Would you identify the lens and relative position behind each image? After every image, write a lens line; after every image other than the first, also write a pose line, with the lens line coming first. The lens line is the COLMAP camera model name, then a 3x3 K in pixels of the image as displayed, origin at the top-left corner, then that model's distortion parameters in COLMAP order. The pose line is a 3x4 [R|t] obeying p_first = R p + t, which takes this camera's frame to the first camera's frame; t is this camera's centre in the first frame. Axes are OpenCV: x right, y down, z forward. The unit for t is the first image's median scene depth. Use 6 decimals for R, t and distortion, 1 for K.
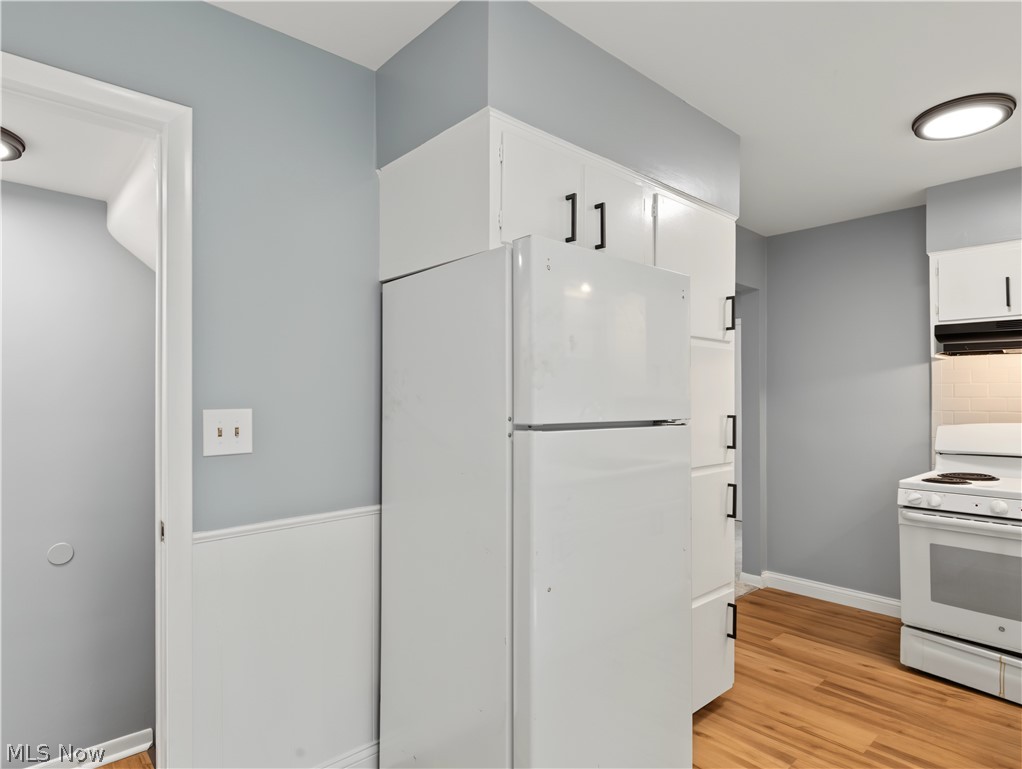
lens RADIAL K [[580.2, 0, 511.0], [0, 580.2, 384.5], [0, 0, 1]] dist [-0.000811, -0.000215]
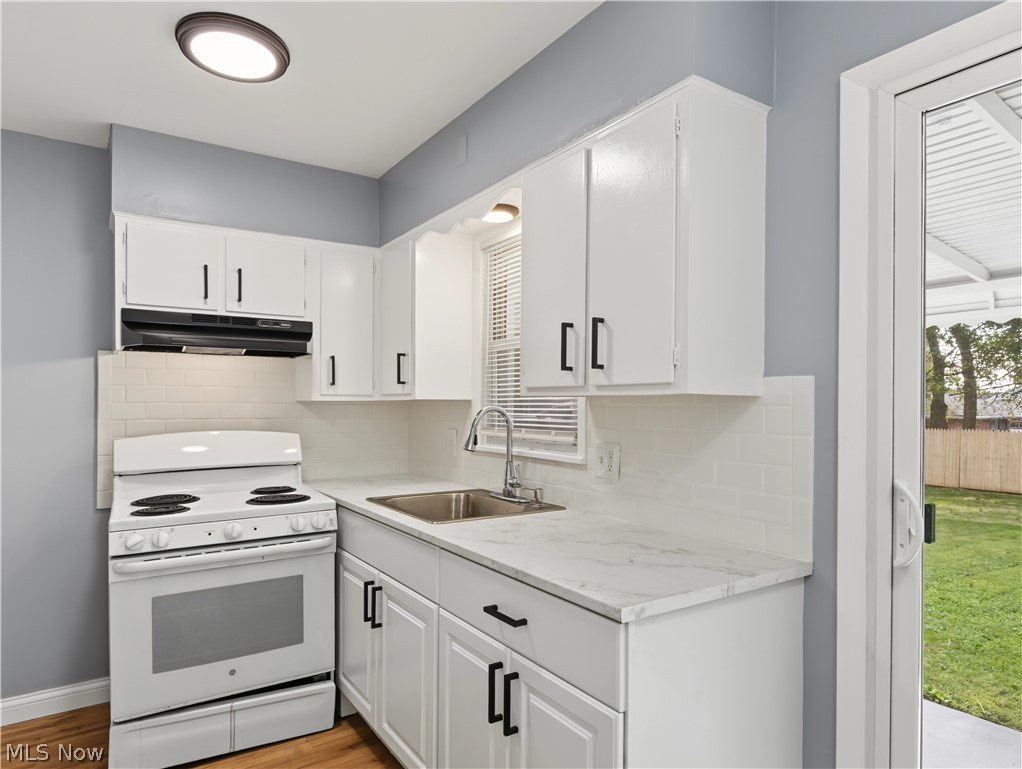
lens RADIAL K [[617.0, 0, 511.0], [0, 617.0, 384.5], [0, 0, 1]] dist [-0.042530, -0.000098]
pose [[0.130972, 0.015821, 0.991260, 0.009300], [-0.006280, 0.999866, -0.015128, 0.008400], [-0.991366, -0.004244, 0.131053, 0.426082]]
